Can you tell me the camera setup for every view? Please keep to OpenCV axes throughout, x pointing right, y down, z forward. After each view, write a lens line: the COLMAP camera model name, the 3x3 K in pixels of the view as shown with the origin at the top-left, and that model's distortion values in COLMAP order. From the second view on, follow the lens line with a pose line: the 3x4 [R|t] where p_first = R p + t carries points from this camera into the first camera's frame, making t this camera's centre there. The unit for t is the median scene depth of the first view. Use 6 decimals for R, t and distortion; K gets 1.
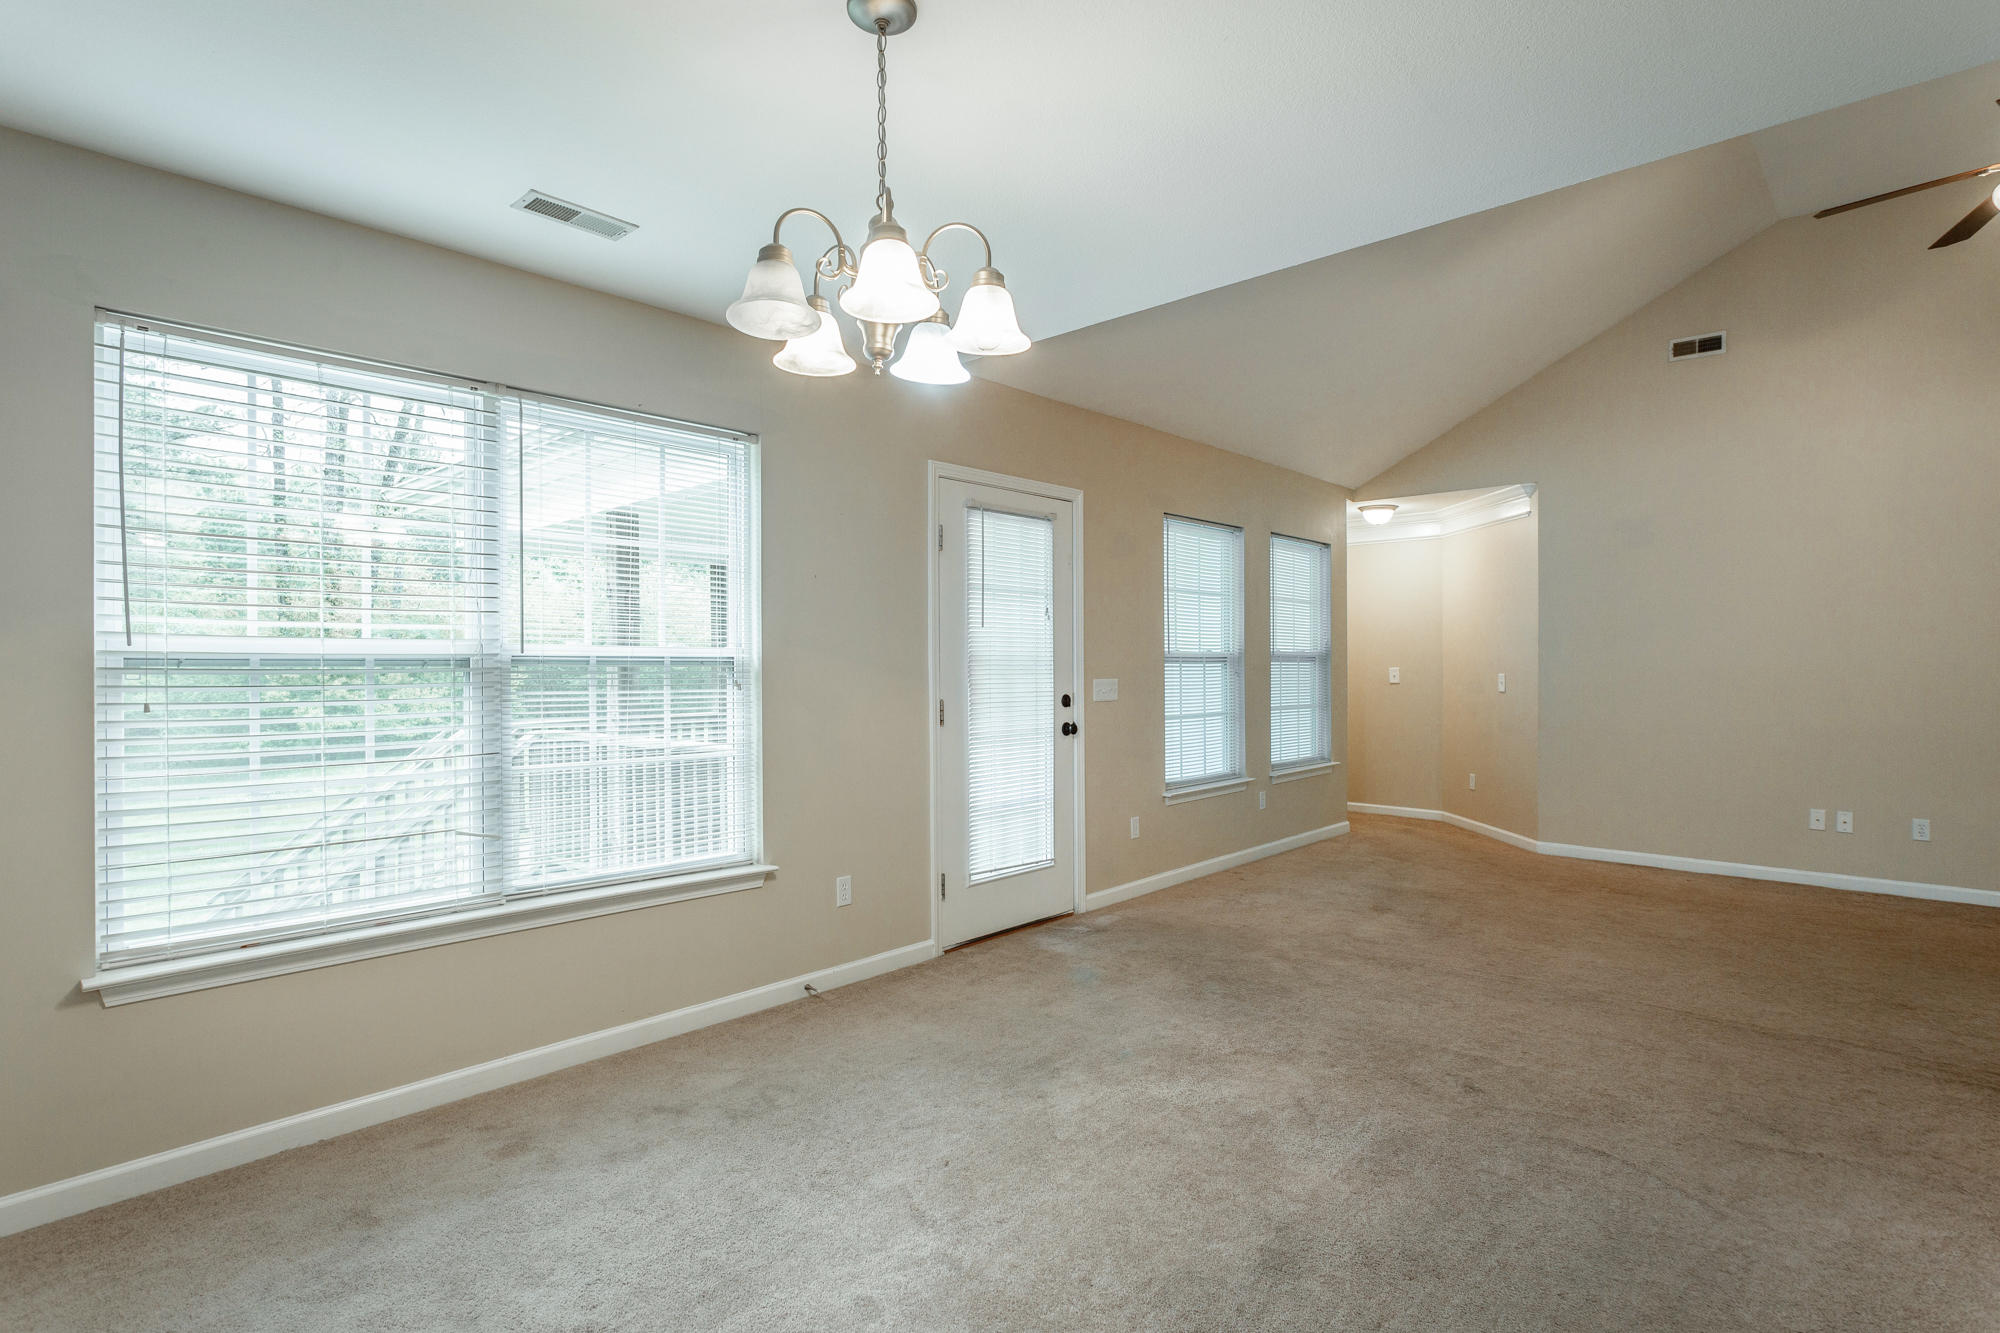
lens RADIAL K [[1015.7, 0, 1000.0], [0, 1015.7, 666.5], [0, 0, 1]] dist [-0.006564, -0.000400]
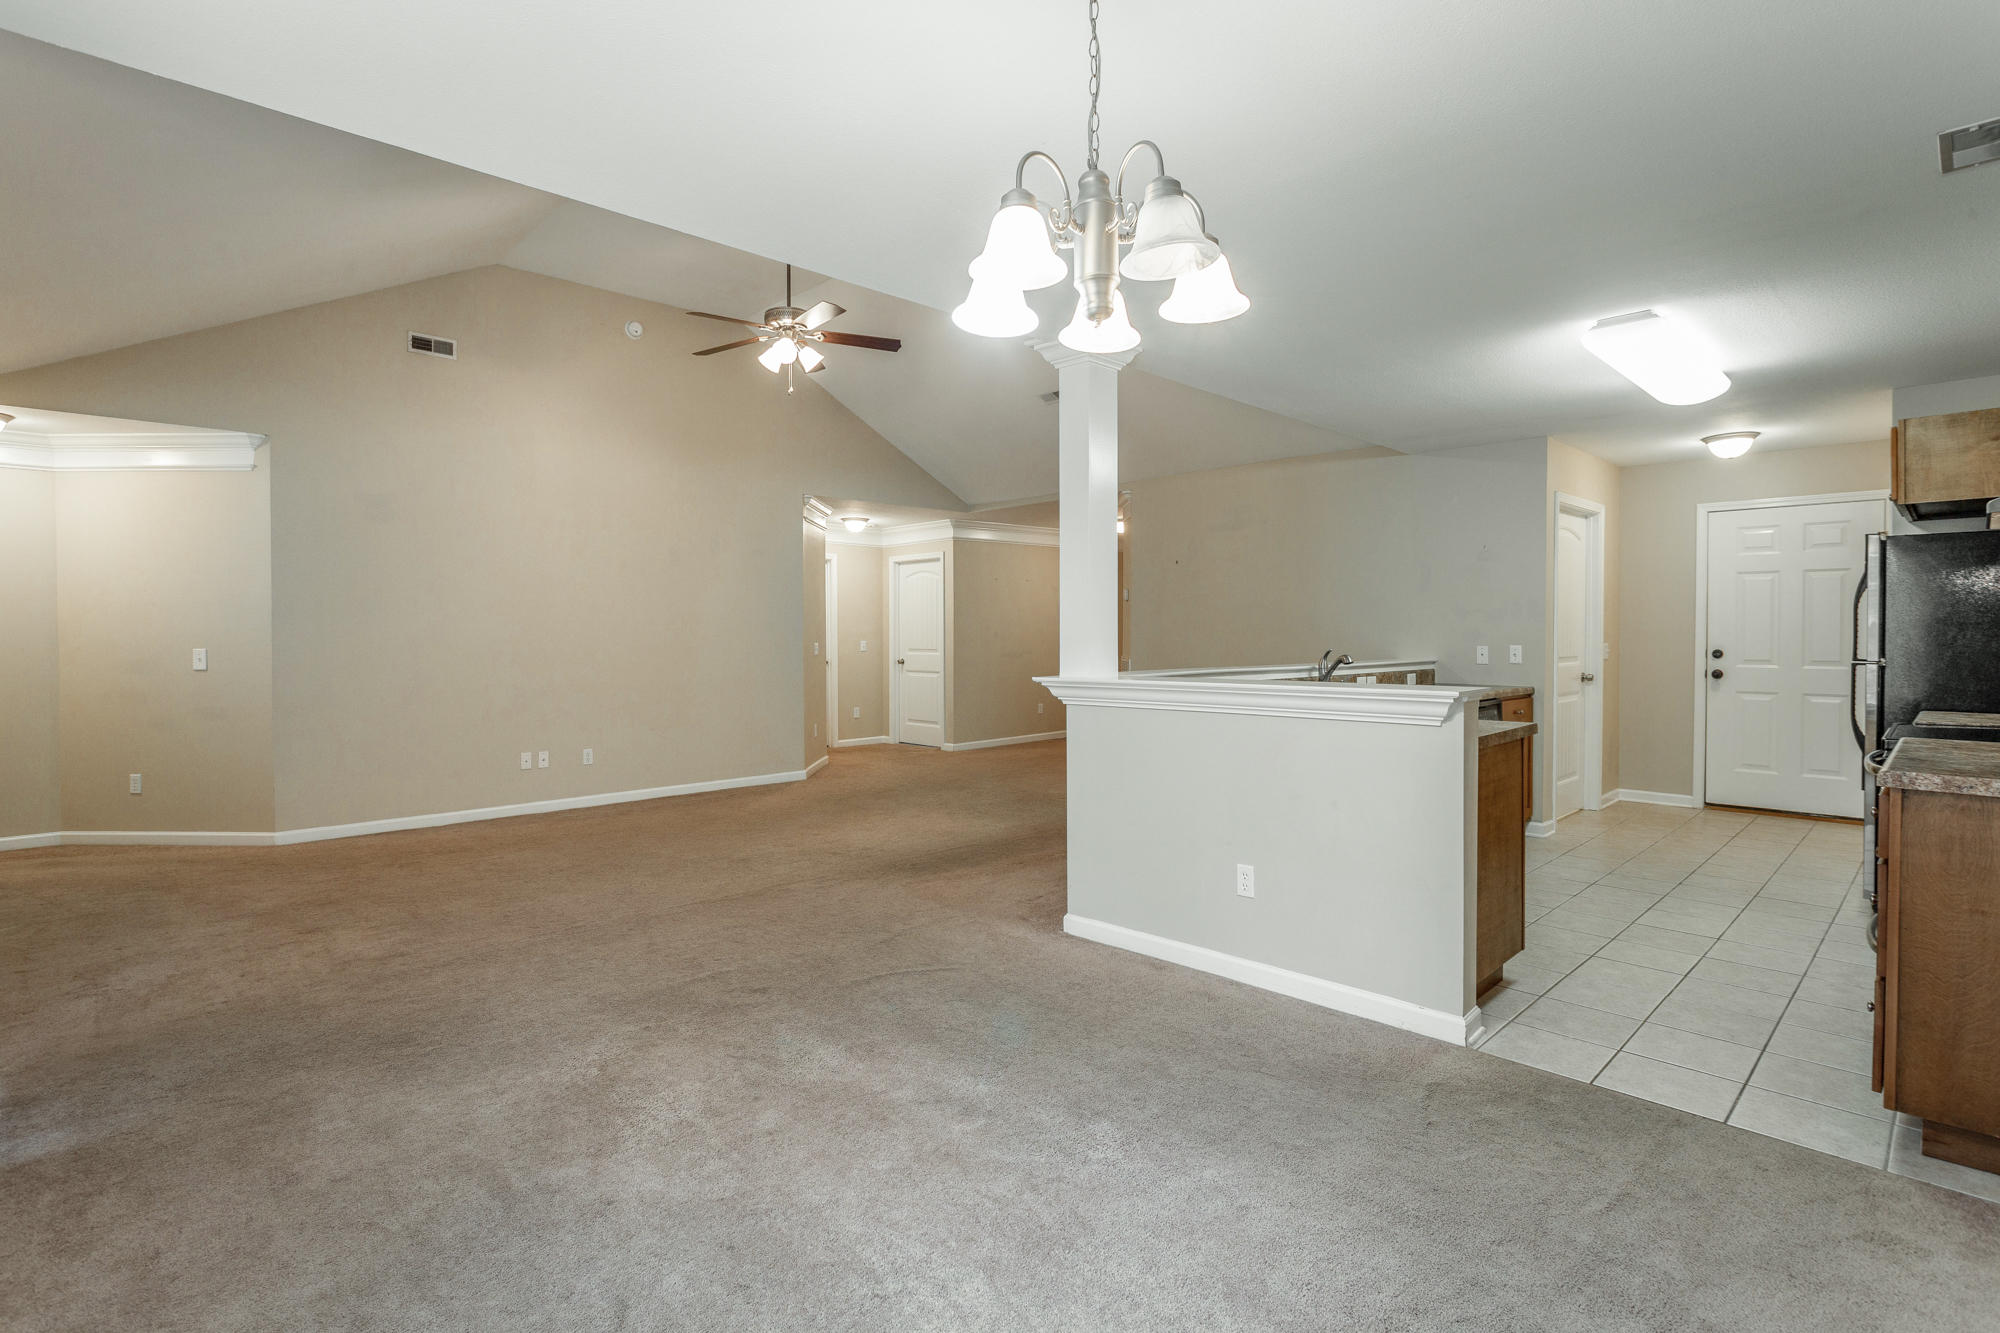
lens RADIAL K [[984.5, 0, 999.8], [0, 984.5, 644.4], [0, 0, 1]] dist [-0.000569, 0.000756]
pose [[0.031420, -0.009744, 0.999459, -0.463030], [0.004959, 0.999942, 0.009593, -0.001071], [-0.999494, 0.004655, 0.031467, 0.458746]]
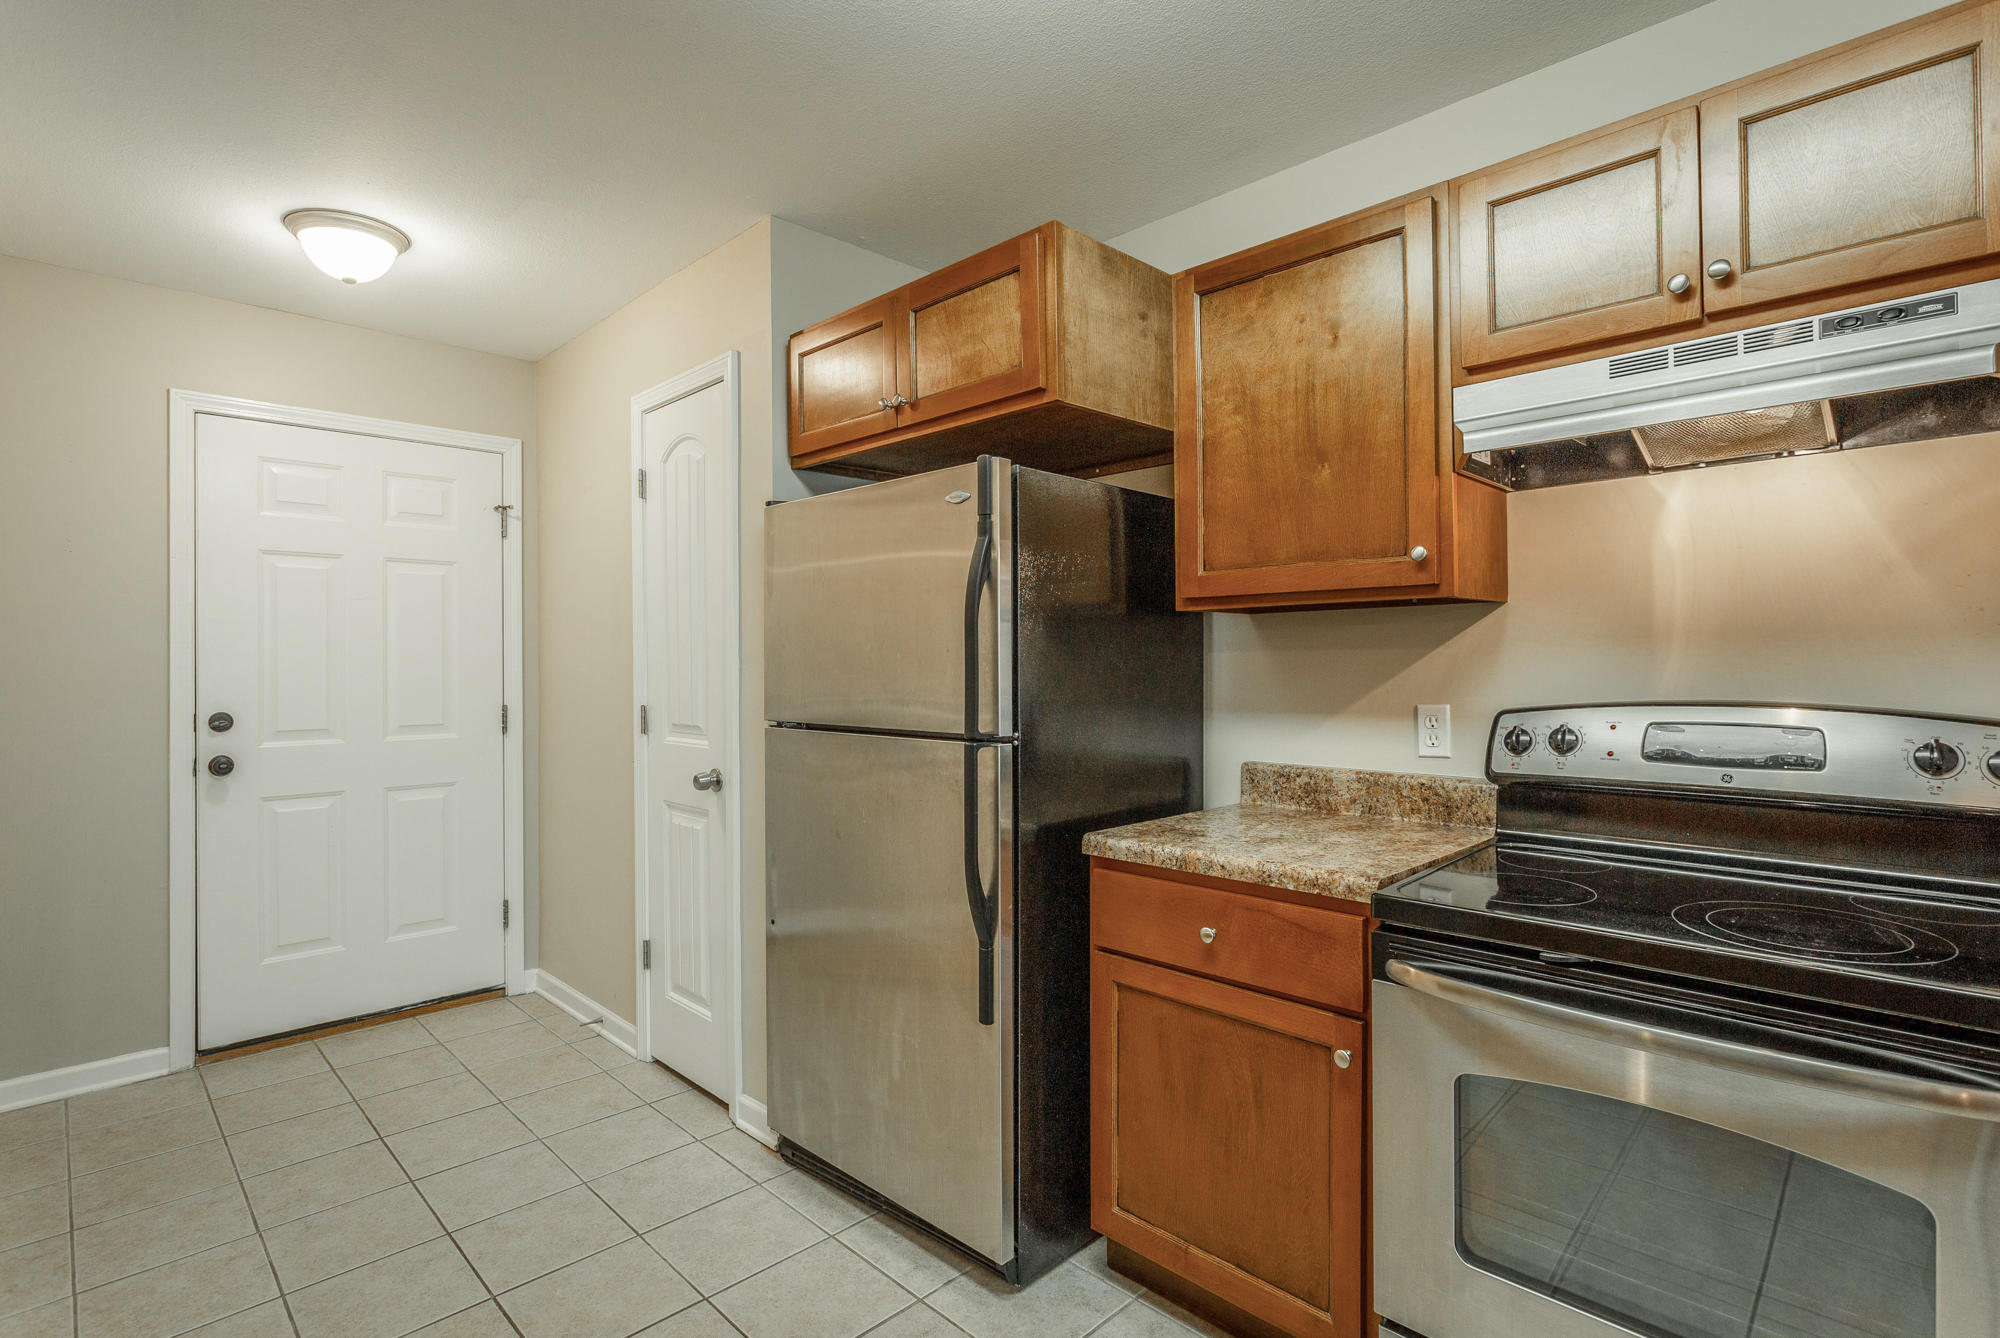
lens RADIAL K [[977.2, 0, 1000.0], [0, 977.2, 669.0], [0, 0, 1]] dist [0.000949, 0.000278]
pose [[-0.999142, 0.006863, 0.040833, 0.519589], [0.007092, 0.999960, 0.005464, -0.004243], [-0.040794, 0.005748, -0.999151, 0.069790]]
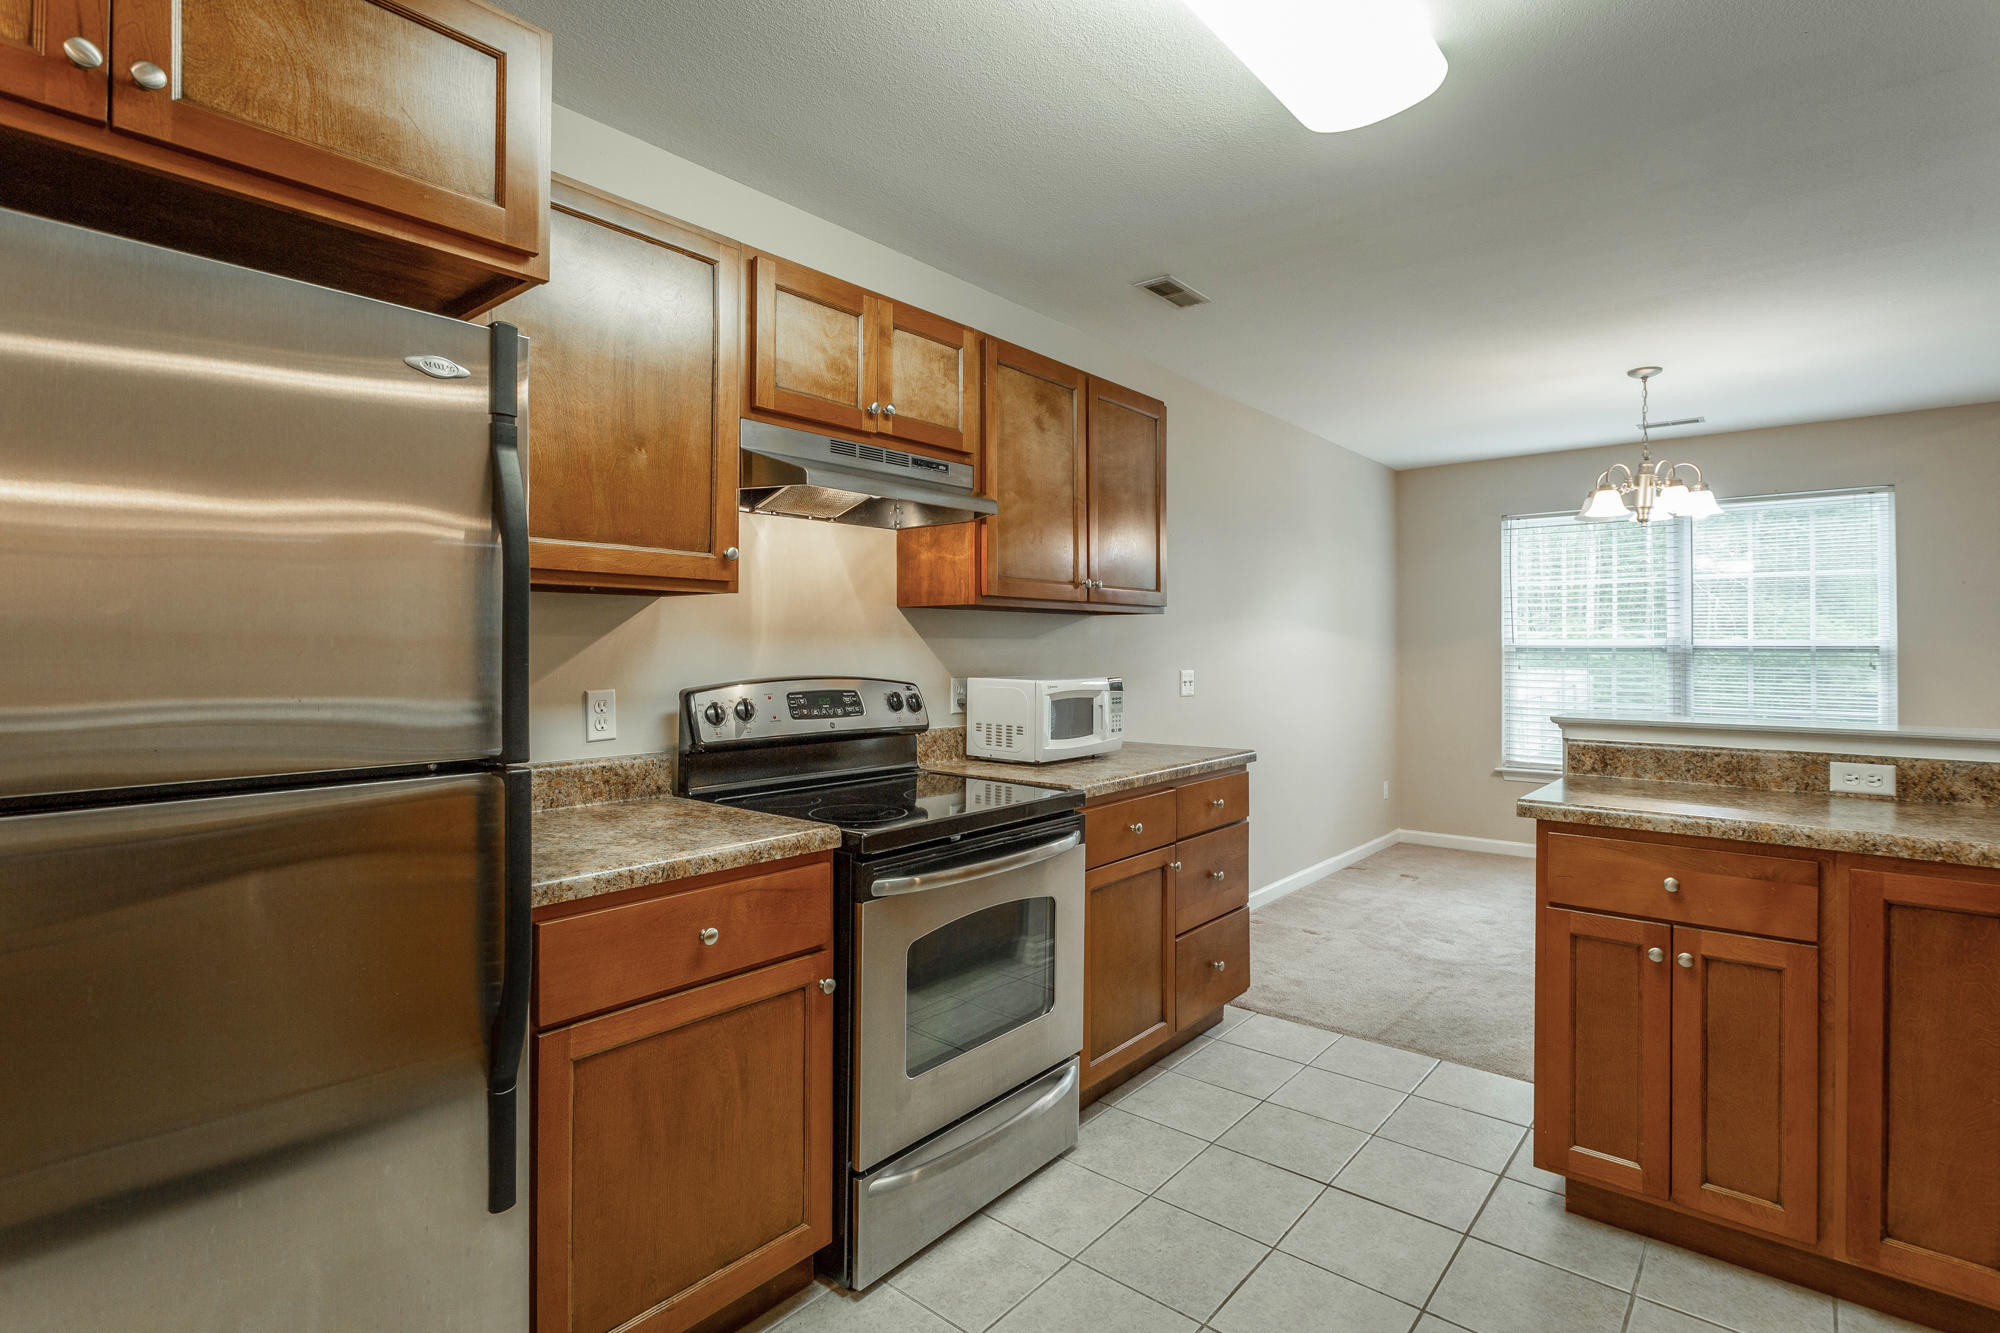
lens RADIAL K [[984.5, 0, 999.8], [0, 984.5, 644.4], [0, 0, 1]] dist [-0.000569, 0.000756]
pose [[0.050634, -0.003580, -0.998711, 0.824810], [-0.000453, 0.999993, -0.003607, -0.003967], [0.998717, 0.000635, 0.050632, -0.228189]]
